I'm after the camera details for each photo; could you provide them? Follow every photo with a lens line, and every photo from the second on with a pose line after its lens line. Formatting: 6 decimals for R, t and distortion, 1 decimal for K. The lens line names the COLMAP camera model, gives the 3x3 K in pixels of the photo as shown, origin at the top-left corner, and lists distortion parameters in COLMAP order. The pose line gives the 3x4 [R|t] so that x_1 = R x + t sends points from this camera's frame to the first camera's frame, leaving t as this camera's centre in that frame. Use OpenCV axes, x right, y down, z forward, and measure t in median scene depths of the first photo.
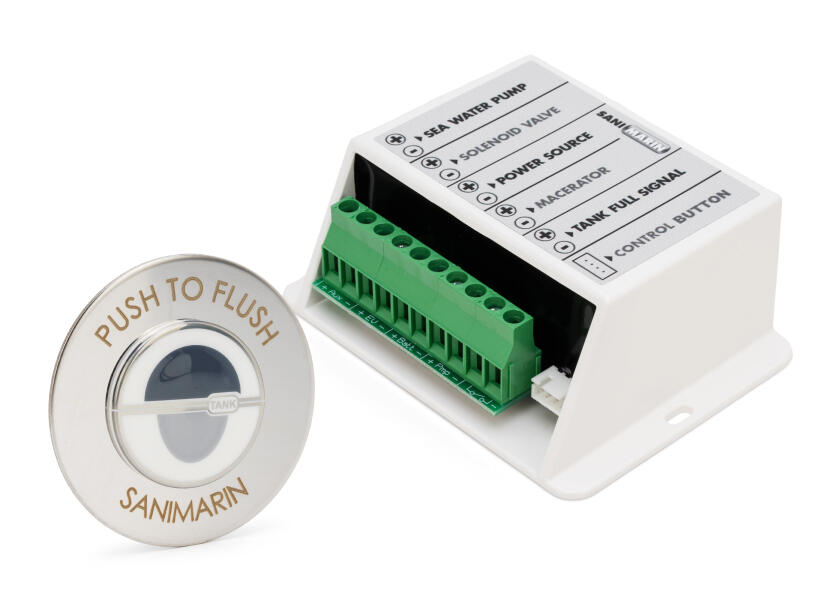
lens RADIAL K [[2761.9, 0, 418.7], [0, 2761.9, 300.2], [0, 0, 1]] dist [-0.200063, 0.000000]
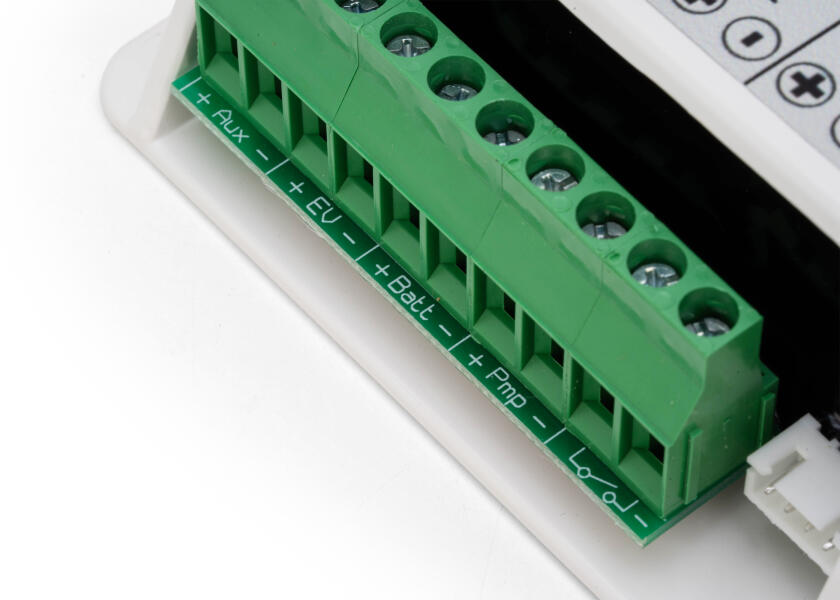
lens RADIAL K [[4028.0, 0, 418.9], [0, 4028.0, 300.0], [0, 0, 1]] dist [-0.685527, 0.000000]
pose [[0.999283, 0.035023, -0.014368, 0.004133], [-0.029966, 0.963751, 0.265114, -0.127320], [0.023132, -0.264494, 0.964110, 0.480102]]
